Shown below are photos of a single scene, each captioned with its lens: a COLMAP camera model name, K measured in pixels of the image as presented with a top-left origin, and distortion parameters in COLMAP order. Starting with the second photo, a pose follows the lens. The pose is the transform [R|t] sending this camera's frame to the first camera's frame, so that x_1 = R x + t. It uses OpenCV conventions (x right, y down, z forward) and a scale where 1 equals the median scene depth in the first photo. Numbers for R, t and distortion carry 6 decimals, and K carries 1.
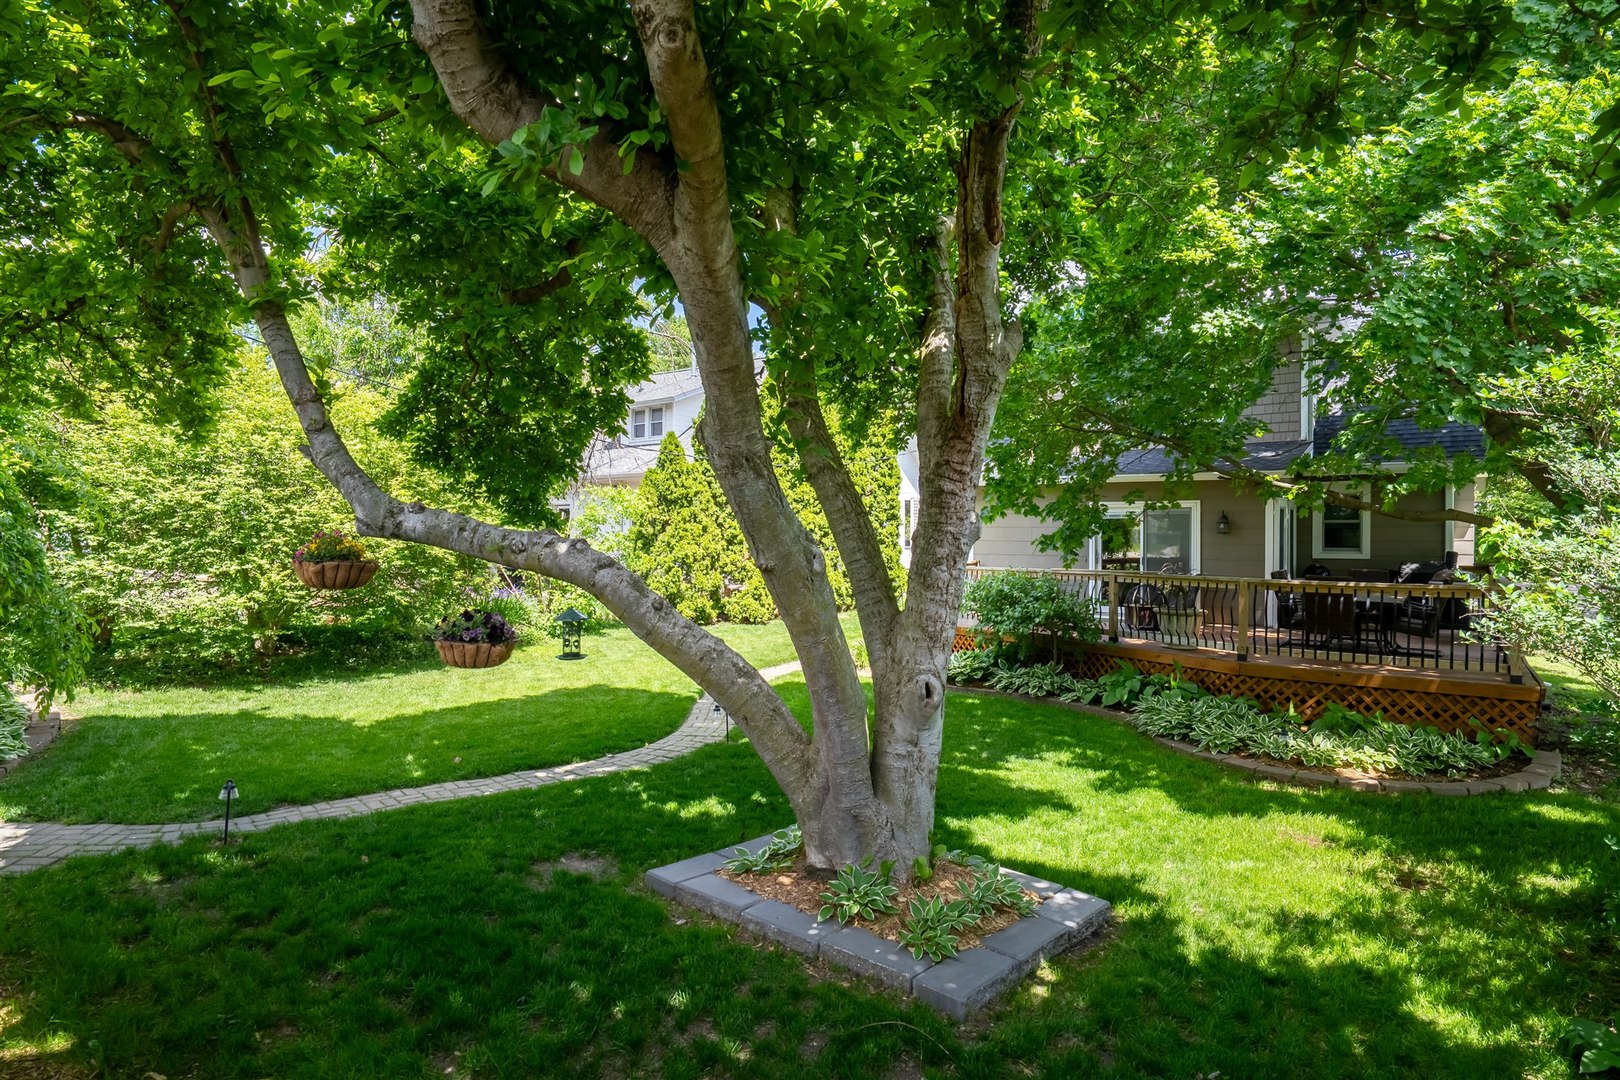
lens RADIAL K [[813.2, 0, 810.0], [0, 813.2, 540.0], [0, 0, 1]] dist [-0.002640, -0.000450]
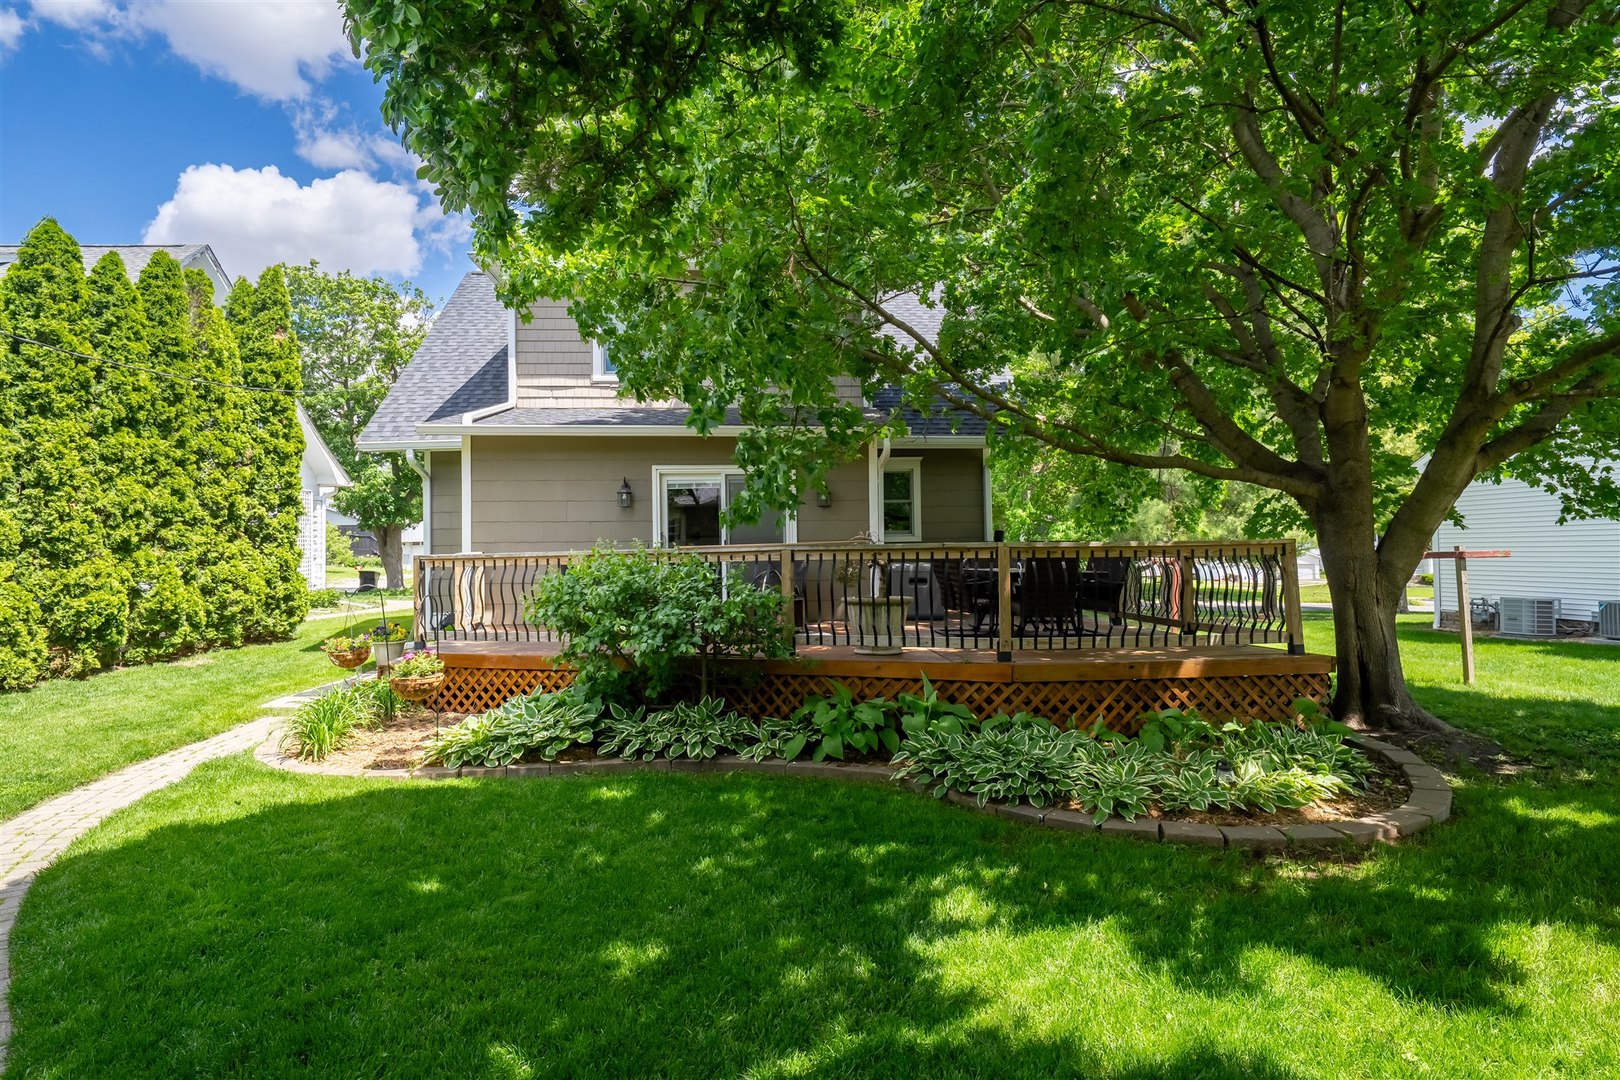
lens RADIAL K [[813.2, 0, 810.0], [0, 813.2, 540.0], [0, 0, 1]] dist [-0.002640, -0.000450]
pose [[0.742537, -0.005093, 0.669786, -0.030109], [0.017477, 0.999778, -0.011773, 0.021370], [-0.669577, 0.020448, 0.742461, 0.262178]]
